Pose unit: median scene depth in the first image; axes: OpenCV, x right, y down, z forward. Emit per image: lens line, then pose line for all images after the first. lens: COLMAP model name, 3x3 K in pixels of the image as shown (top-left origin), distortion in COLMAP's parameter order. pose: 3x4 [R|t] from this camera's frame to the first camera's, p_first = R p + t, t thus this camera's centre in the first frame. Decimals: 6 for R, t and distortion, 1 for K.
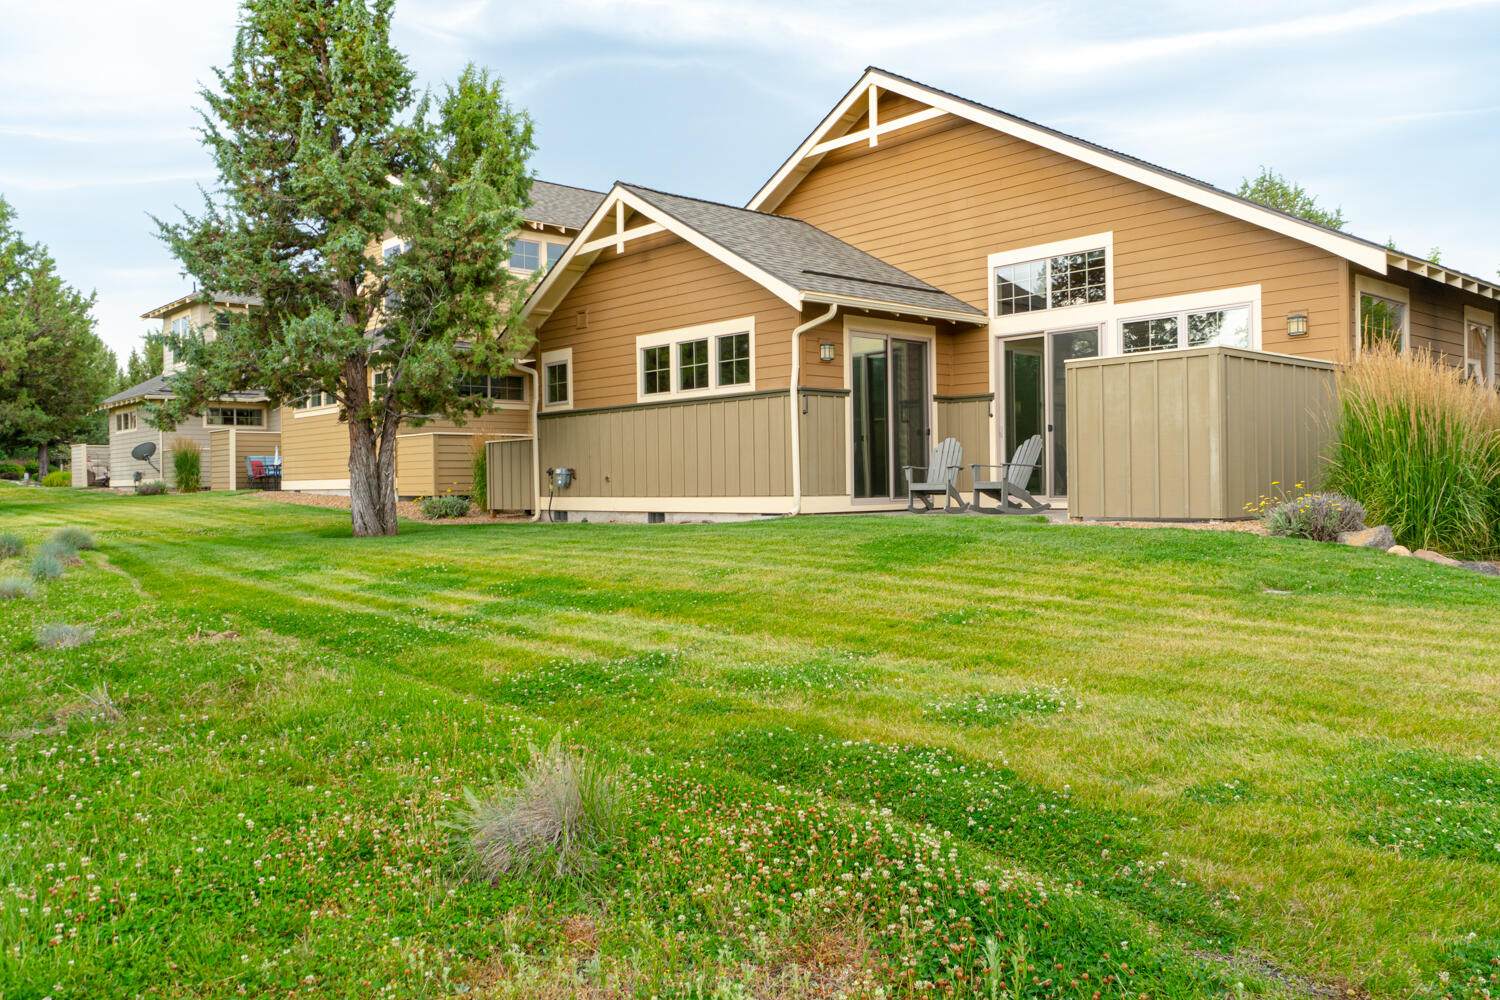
lens RADIAL K [[1142.7, 0, 749.8], [0, 1142.7, 496.0], [0, 0, 1]] dist [-0.008609, -0.000322]
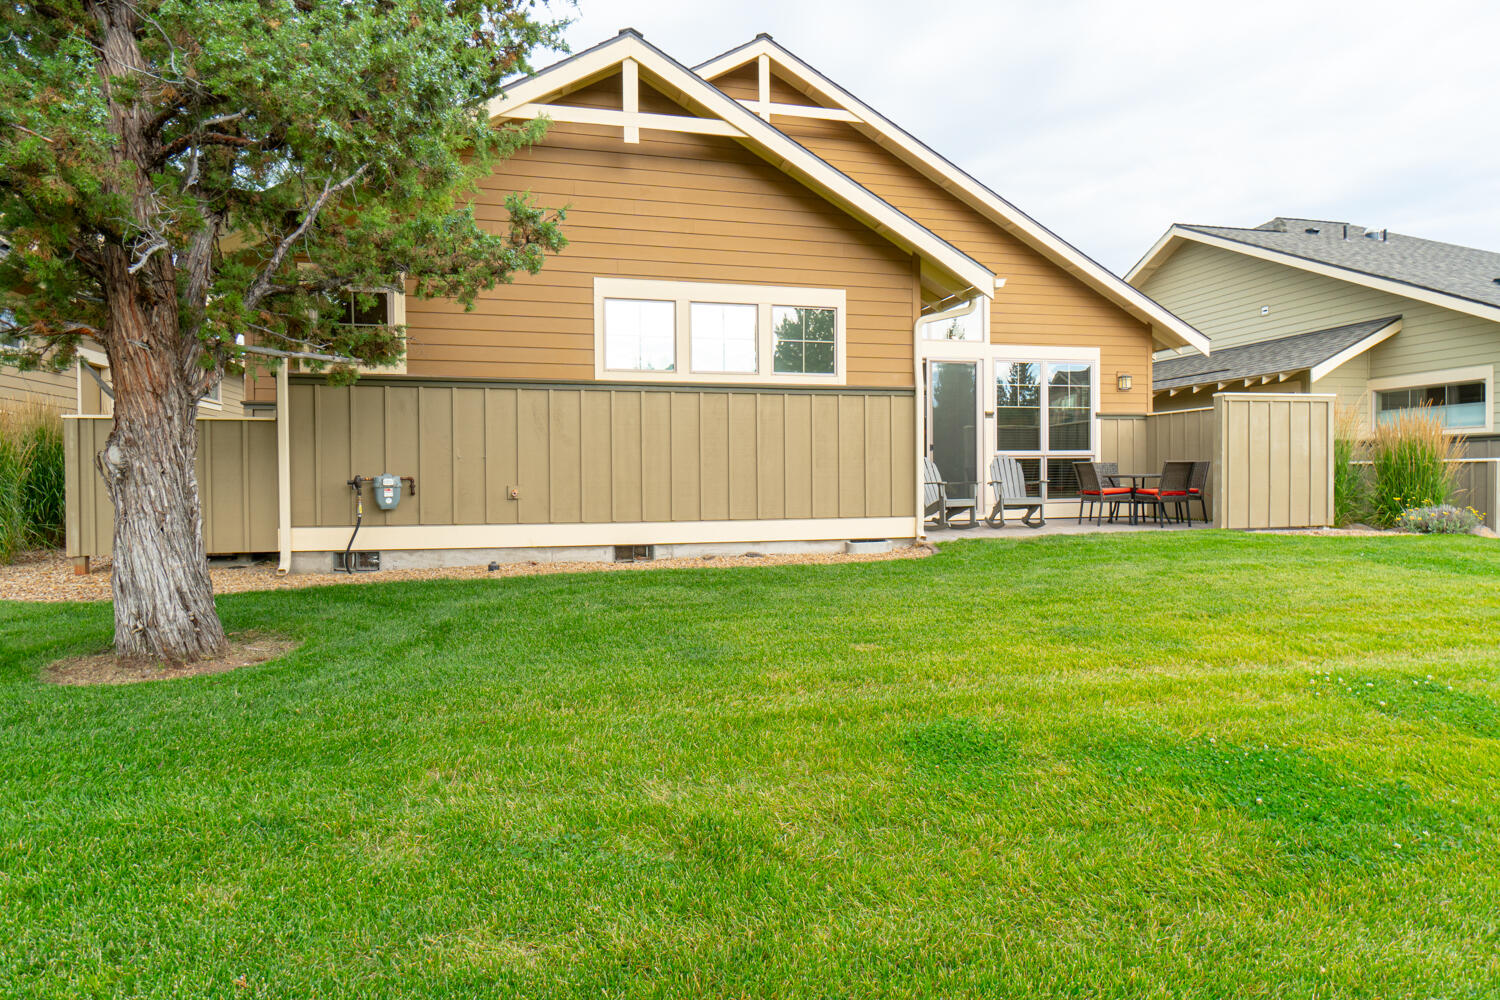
lens RADIAL K [[841.8, 0, 752.8], [0, 841.8, 489.2], [0, 0, 1]] dist [0.001968, -0.000077]
pose [[0.469238, -0.001632, 0.883070, -0.516328], [0.010105, 0.999943, -0.003522, -0.017333], [-0.883014, 0.010576, 0.469227, 0.748503]]
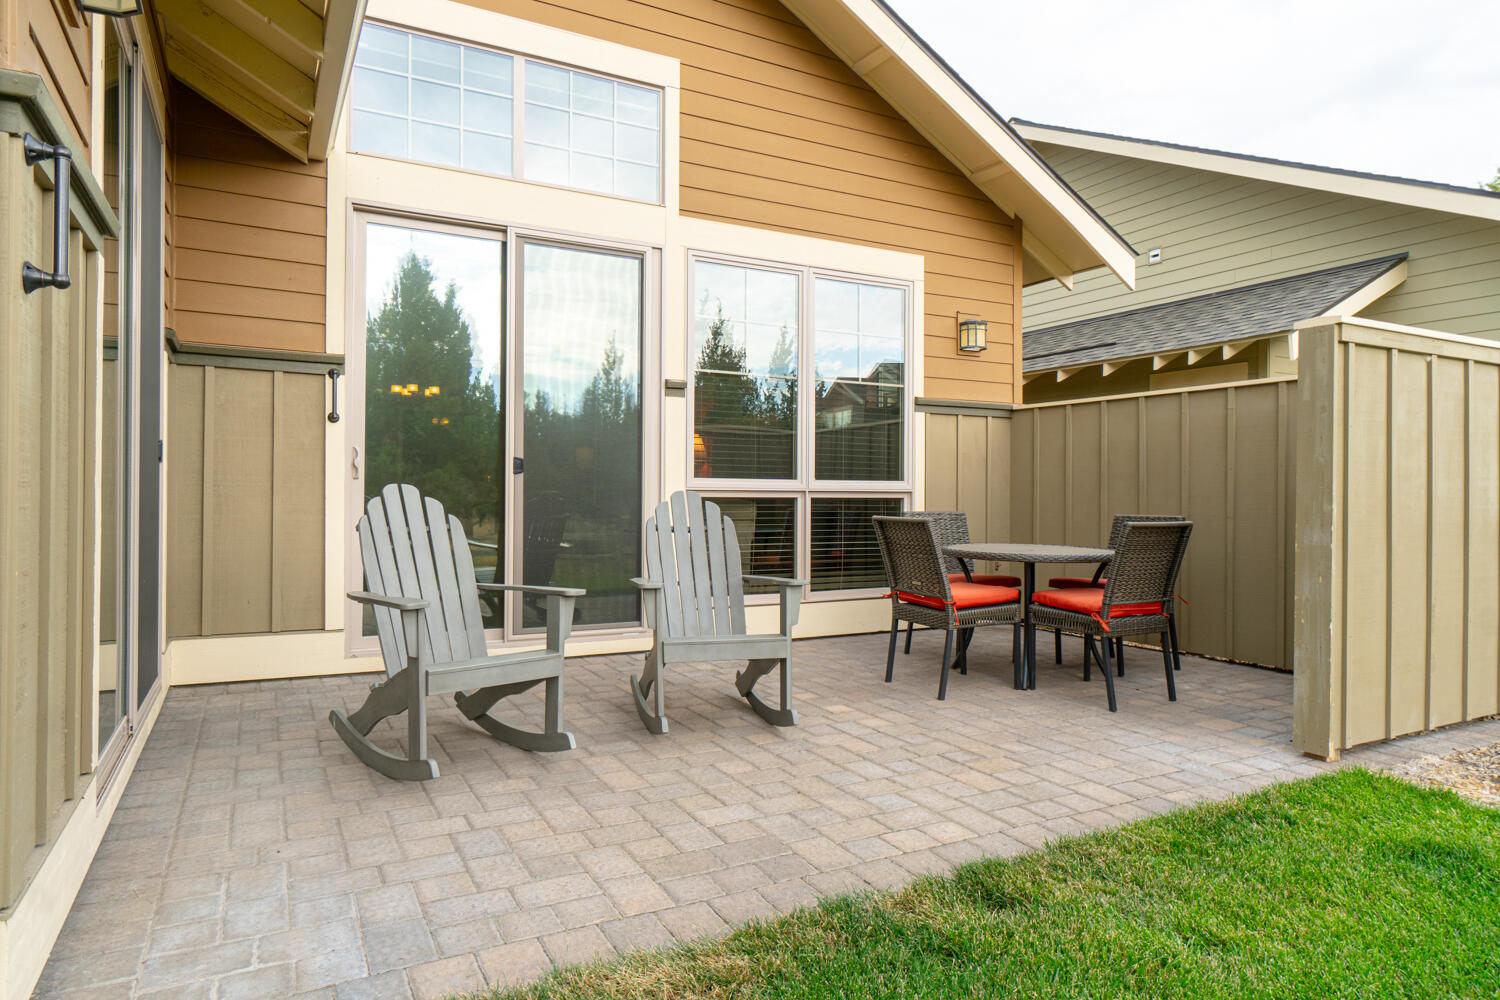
lens RADIAL K [[912.0, 0, 746.6], [0, 912.0, 502.6], [0, 0, 1]] dist [0.006290, -0.002827]
pose [[0.227560, 0.013105, 0.973676, -0.038120], [-0.000047, 0.999910, -0.013447, -0.040352], [-0.973764, 0.003014, 0.227540, 0.818650]]
